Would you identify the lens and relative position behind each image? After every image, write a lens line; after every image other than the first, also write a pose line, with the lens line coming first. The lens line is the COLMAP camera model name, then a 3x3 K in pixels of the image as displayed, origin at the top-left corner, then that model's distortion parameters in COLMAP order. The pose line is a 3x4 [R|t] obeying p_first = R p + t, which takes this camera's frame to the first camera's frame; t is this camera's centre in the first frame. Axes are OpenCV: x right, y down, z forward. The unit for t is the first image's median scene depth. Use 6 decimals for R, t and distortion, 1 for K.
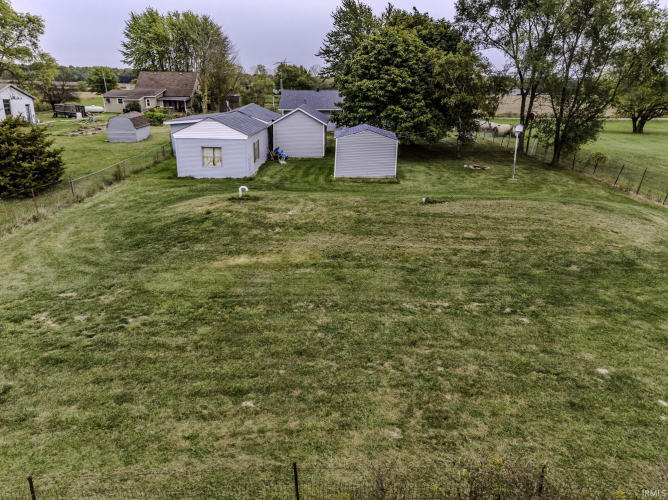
lens RADIAL K [[473.9, 0, 334.0], [0, 473.9, 250.0], [0, 0, 1]] dist [0.046344, 0.000482]
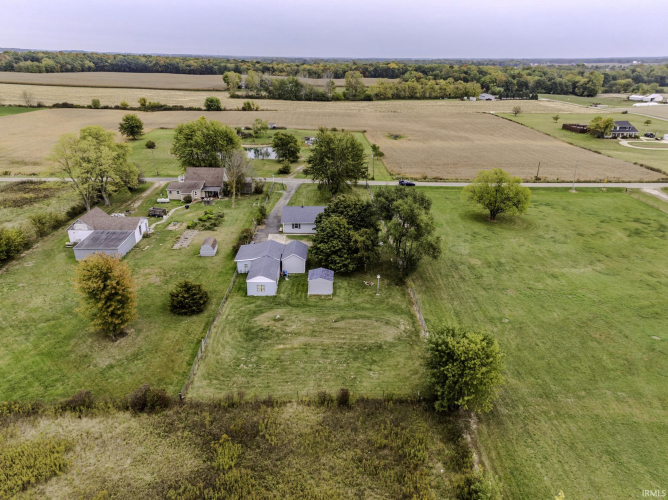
lens RADIAL K [[473.9, 0, 334.0], [0, 473.9, 250.0], [0, 0, 1]] dist [0.046344, 0.000482]
pose [[0.999685, -0.003139, 0.024889, 0.095120], [0.001860, 0.998684, 0.051243, -0.648966], [-0.025017, -0.051180, 0.998376, -1.914739]]
